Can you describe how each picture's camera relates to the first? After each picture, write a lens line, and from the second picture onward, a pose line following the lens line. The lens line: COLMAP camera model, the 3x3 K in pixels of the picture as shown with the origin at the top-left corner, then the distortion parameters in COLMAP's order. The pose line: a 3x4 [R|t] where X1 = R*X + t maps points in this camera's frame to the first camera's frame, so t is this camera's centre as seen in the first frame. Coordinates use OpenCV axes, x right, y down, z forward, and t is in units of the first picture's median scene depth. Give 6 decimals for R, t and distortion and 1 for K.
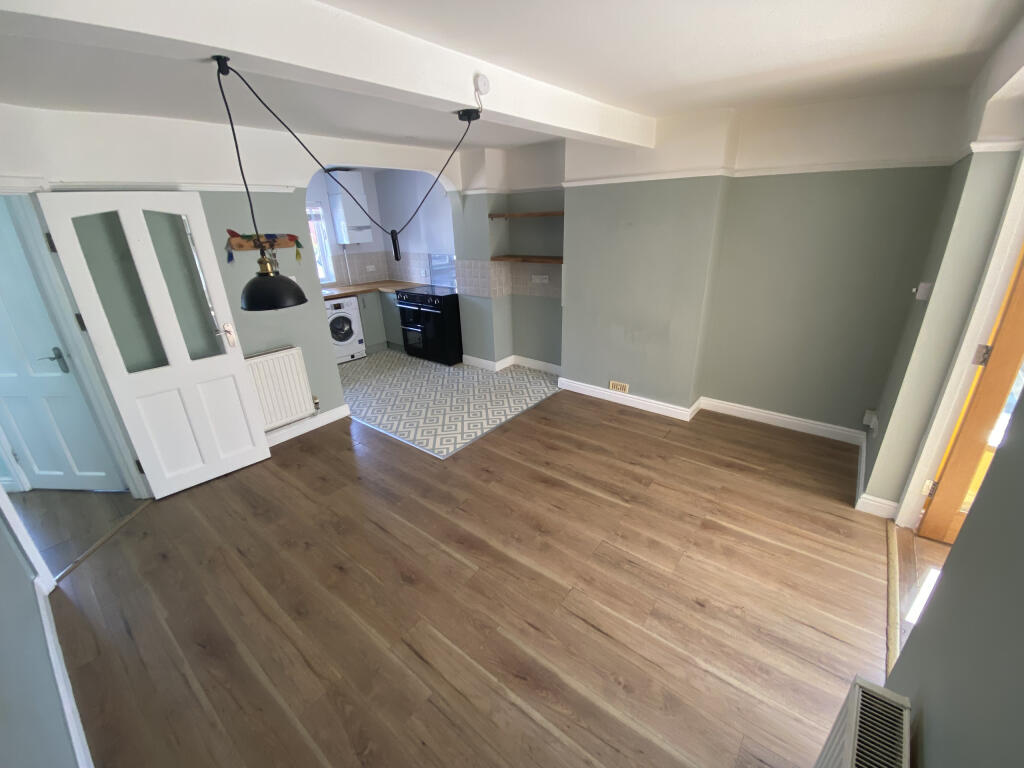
lens RADIAL K [[414.7, 0, 512.0], [0, 414.7, 384.0], [0, 0, 1]] dist [0.001033, 0.000031]
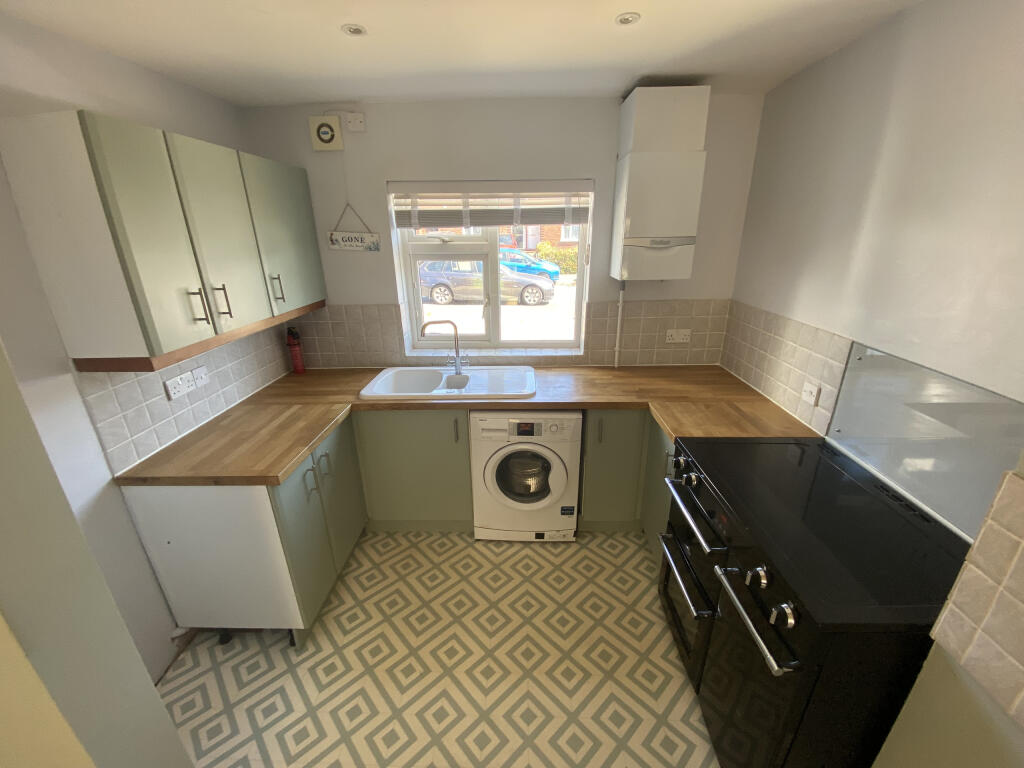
lens RADIAL K [[408.1, 0, 511.0], [0, 408.1, 387.7], [0, 0, 1]] dist [0.020007, -0.000025]
pose [[0.606001, 0.294878, -0.738789, -0.132900], [-0.293385, 0.946130, 0.136982, -0.266438], [0.739384, 0.133738, 0.659868, 0.682998]]
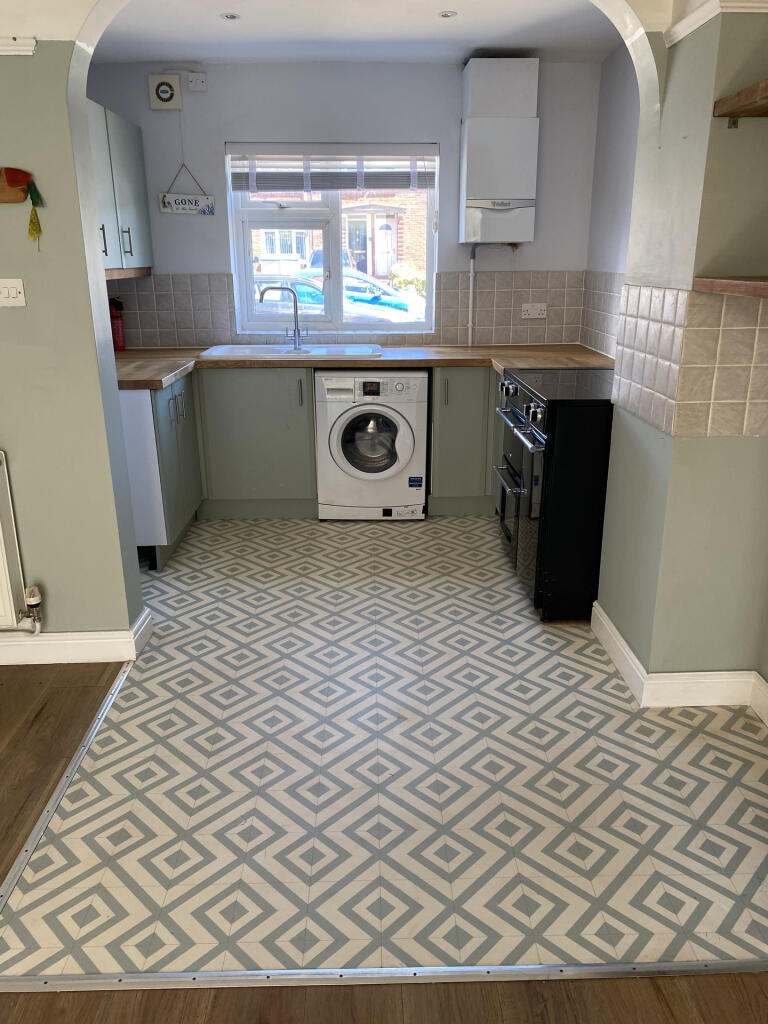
lens RADIAL K [[766.6, 0, 384.0], [0, 766.6, 512.0], [0, 0, 1]] dist [0.031506, -0.005240]
pose [[0.643028, 0.260486, -0.720182, 0.165441], [-0.291417, 0.952861, 0.084448, -0.131798], [0.708231, 0.155570, 0.688626, 0.478840]]
